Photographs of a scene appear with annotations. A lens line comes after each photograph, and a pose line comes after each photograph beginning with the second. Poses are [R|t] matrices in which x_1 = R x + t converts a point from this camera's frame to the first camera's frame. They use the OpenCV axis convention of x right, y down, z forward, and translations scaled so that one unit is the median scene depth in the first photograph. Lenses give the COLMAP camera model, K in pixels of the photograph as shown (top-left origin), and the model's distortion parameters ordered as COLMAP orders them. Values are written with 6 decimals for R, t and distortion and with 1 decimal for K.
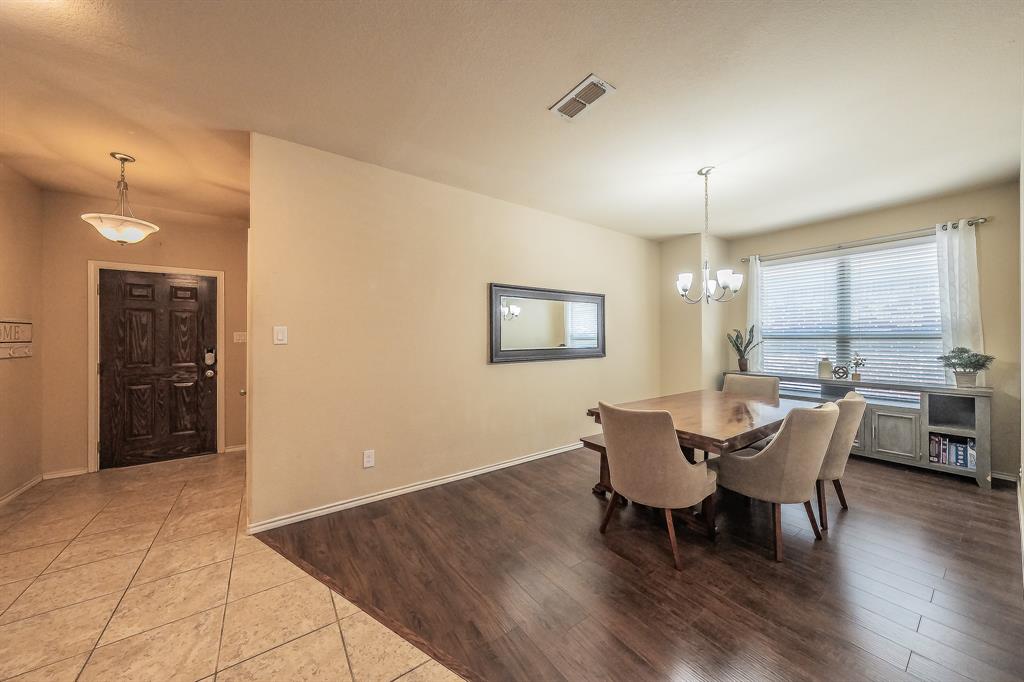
lens RADIAL K [[357.7, 0, 512.0], [0, 357.7, 341.0], [0, 0, 1]] dist [0.000184, -0.000011]
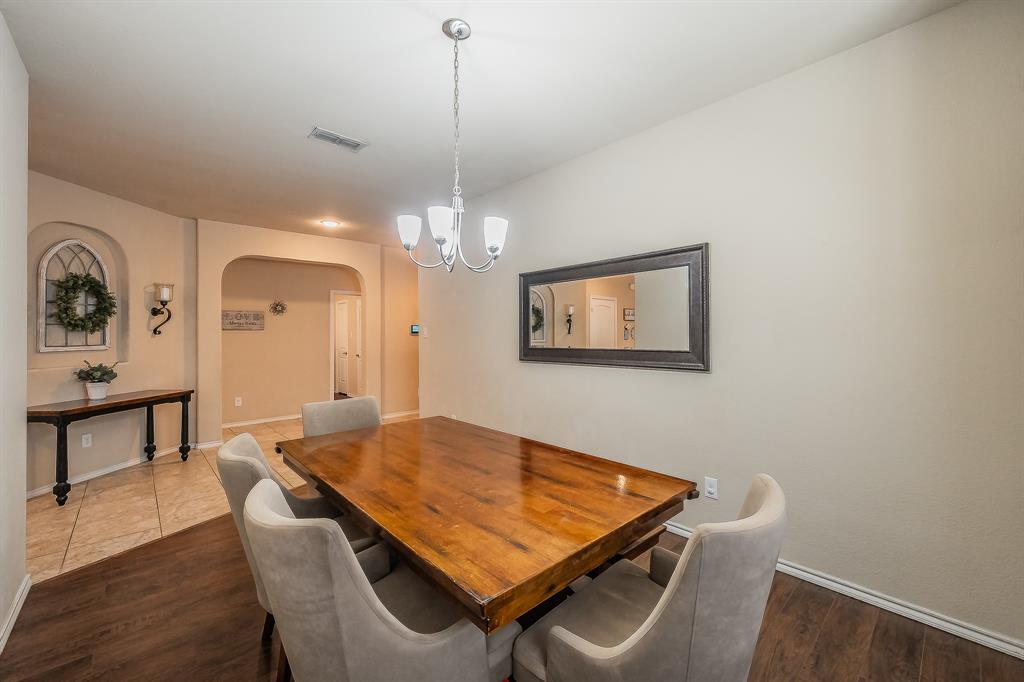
lens RADIAL K [[405.9, 0, 505.1], [0, 405.9, 337.9], [0, 0, 1]] dist [0.001377, 0.000070]
pose [[0.130484, 0.004585, -0.991440, 0.818809], [-0.003778, 0.999984, 0.004128, -0.001082], [0.991443, 0.003208, 0.130499, 0.686027]]
